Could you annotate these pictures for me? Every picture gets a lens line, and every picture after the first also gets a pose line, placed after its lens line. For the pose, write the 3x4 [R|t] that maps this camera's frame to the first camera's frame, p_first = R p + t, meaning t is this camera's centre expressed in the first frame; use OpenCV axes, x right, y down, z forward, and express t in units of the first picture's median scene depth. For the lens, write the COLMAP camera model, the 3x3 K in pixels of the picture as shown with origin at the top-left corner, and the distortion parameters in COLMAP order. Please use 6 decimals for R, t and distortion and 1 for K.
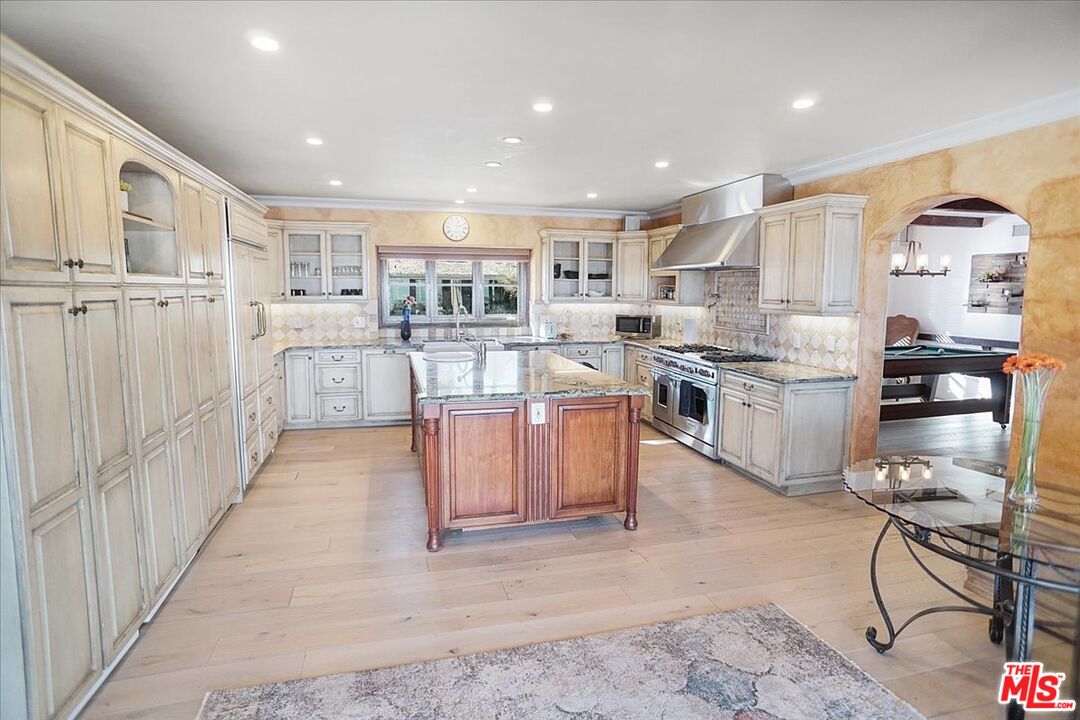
lens RADIAL K [[568.0, 0, 544.2], [0, 568.0, 358.8], [0, 0, 1]] dist [-0.001764, 0.000326]
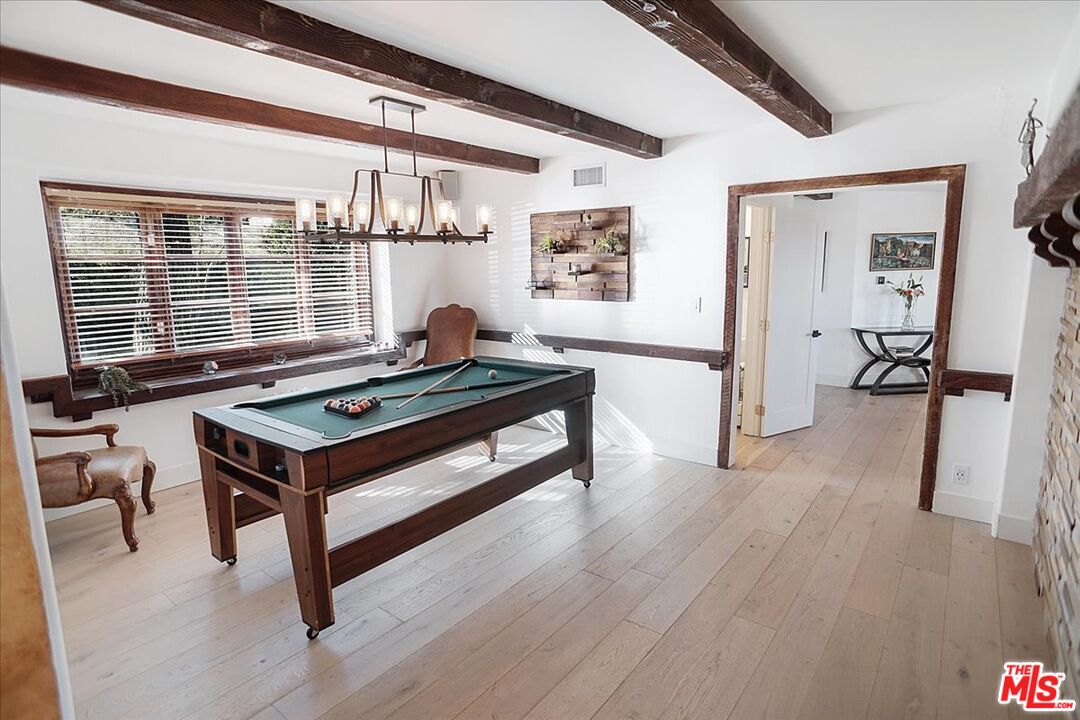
lens RADIAL K [[568.0, 0, 543.6], [0, 568.0, 357.6], [0, 0, 1]] dist [-0.001764, 0.000326]
pose [[0.811851, -0.110016, 0.573406, 0.368010], [0.084967, 0.993894, 0.070393, -0.058875], [-0.577649, -0.008428, 0.816242, 0.446414]]
